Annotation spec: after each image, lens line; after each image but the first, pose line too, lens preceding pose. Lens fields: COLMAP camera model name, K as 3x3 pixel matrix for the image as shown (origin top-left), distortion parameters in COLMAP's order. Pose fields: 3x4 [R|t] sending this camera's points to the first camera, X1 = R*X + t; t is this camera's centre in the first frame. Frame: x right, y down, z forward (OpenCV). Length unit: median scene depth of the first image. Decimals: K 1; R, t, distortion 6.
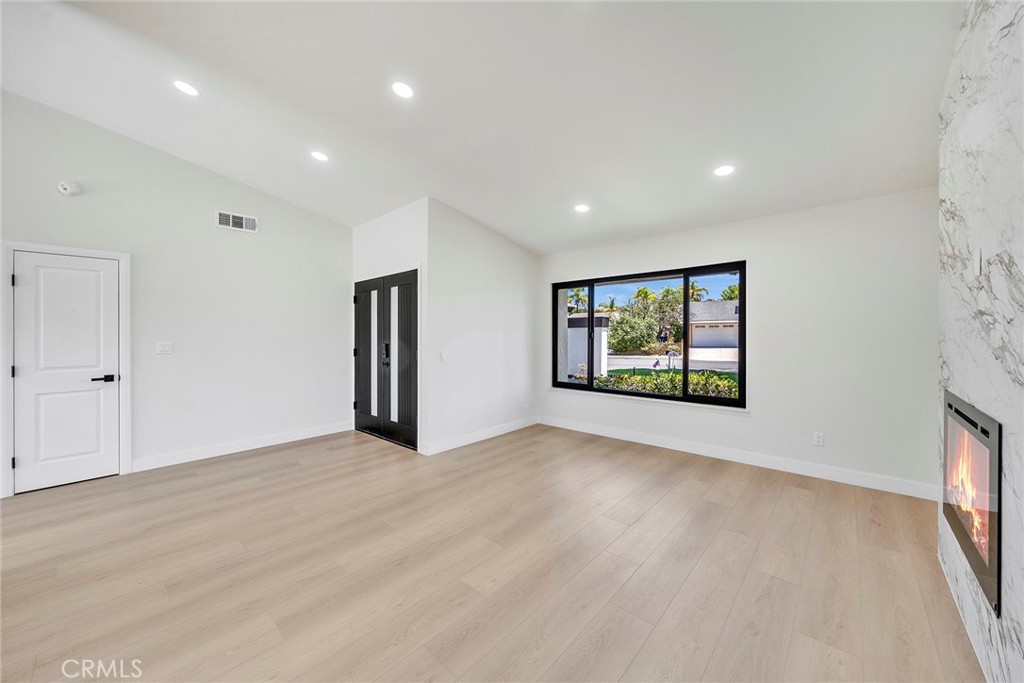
lens RADIAL K [[382.0, 0, 516.1], [0, 382.0, 340.2], [0, 0, 1]] dist [-0.000972, -0.000030]
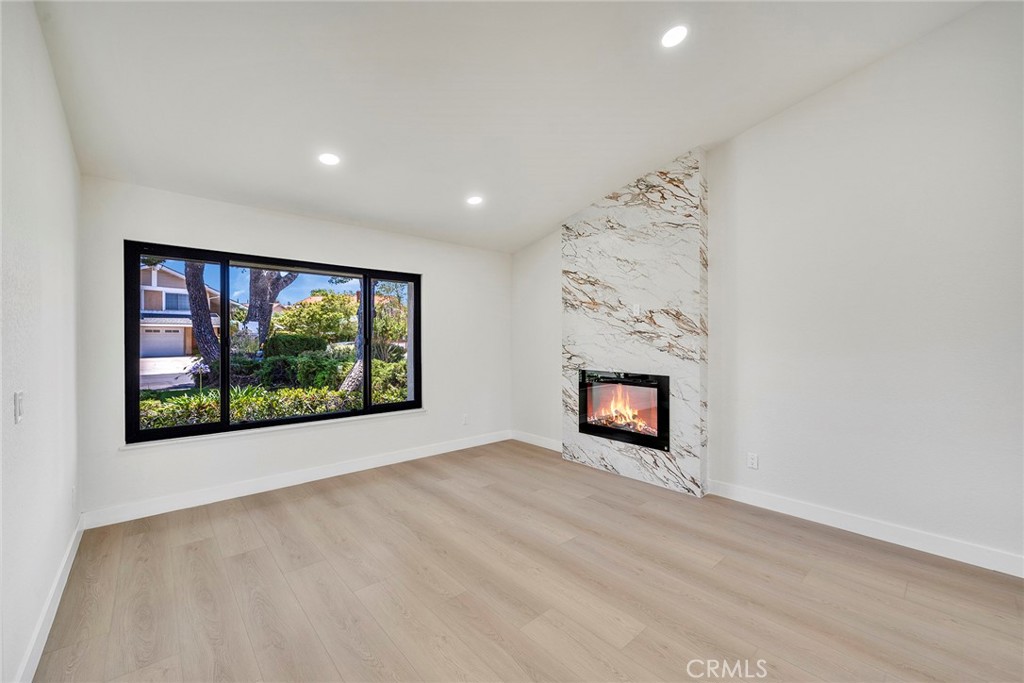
lens RADIAL K [[403.9, 0, 510.4], [0, 403.9, 338.7], [0, 0, 1]] dist [0.000059, 0.000014]
pose [[0.115657, 0.008231, 0.993255, -0.568276], [0.014989, 0.999837, -0.010030, -0.007729], [-0.993176, 0.016048, 0.115515, 0.631198]]
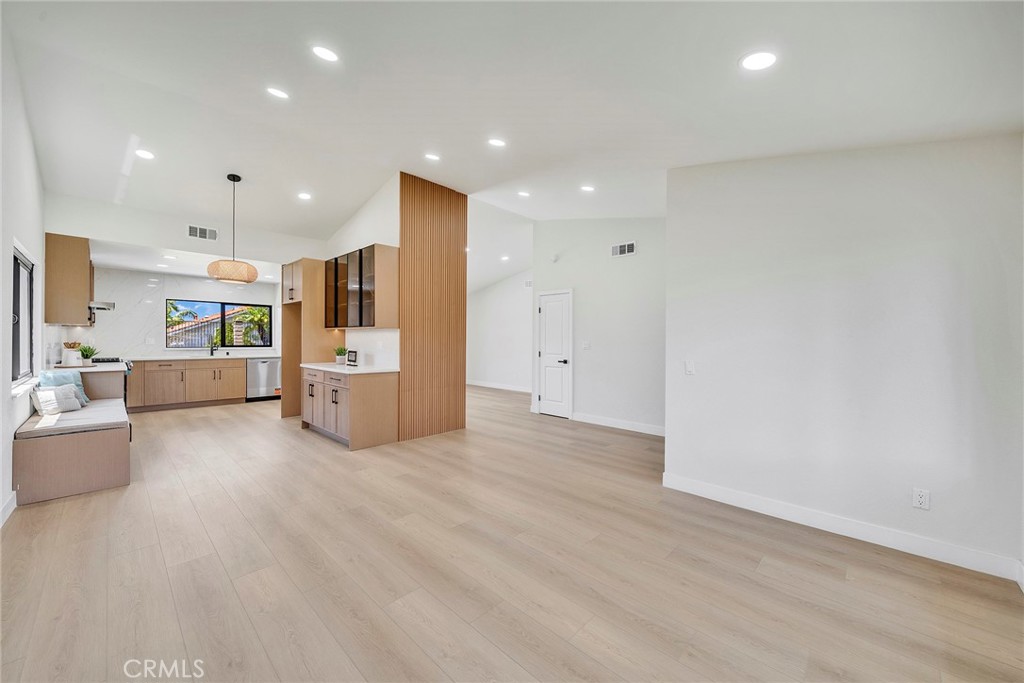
lens RADIAL K [[385.3, 0, 497.5], [0, 385.3, 342.9], [0, 0, 1]] dist [-0.001014, -0.000022]
pose [[-0.060452, 0.019936, -0.997972, 0.688216], [-0.024862, 0.999460, 0.021472, -0.015815], [0.997861, 0.026110, -0.059924, 0.770627]]
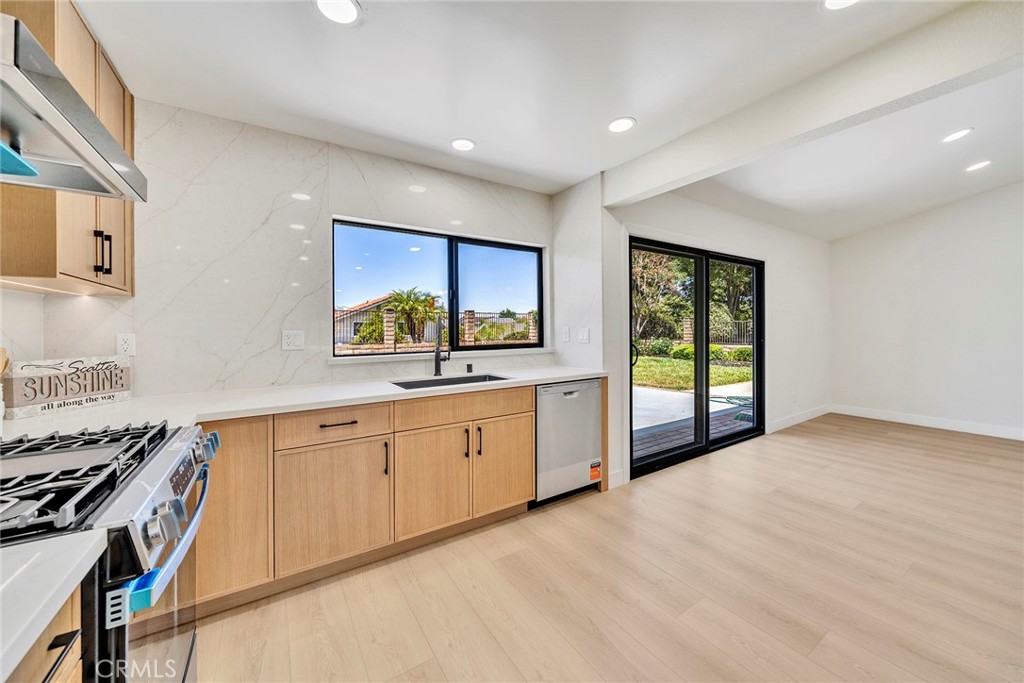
lens RADIAL K [[368.2, 0, 511.3], [0, 368.2, 335.1], [0, 0, 1]] dist [-0.000214, -0.000015]
pose [[-0.274676, 0.031549, -0.961019, -0.650695], [-0.002160, 0.999439, 0.033428, 0.031171], [0.961534, 0.011258, -0.274454, -0.571009]]
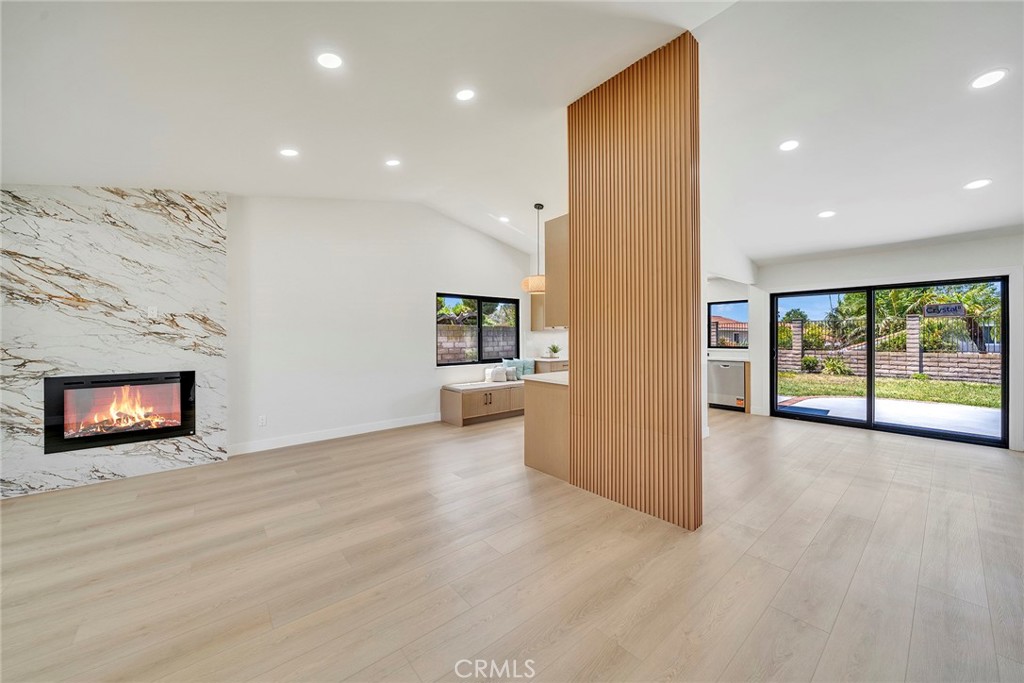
lens RADIAL K [[366.3, 0, 510.9], [0, 366.3, 339.7], [0, 0, 1]] dist [-0.001639, -0.000258]
pose [[-0.989185, 0.013736, 0.146031, -0.604282], [0.017252, 0.999590, 0.022834, -0.018302], [-0.145658, 0.025106, -0.989016, 1.269432]]
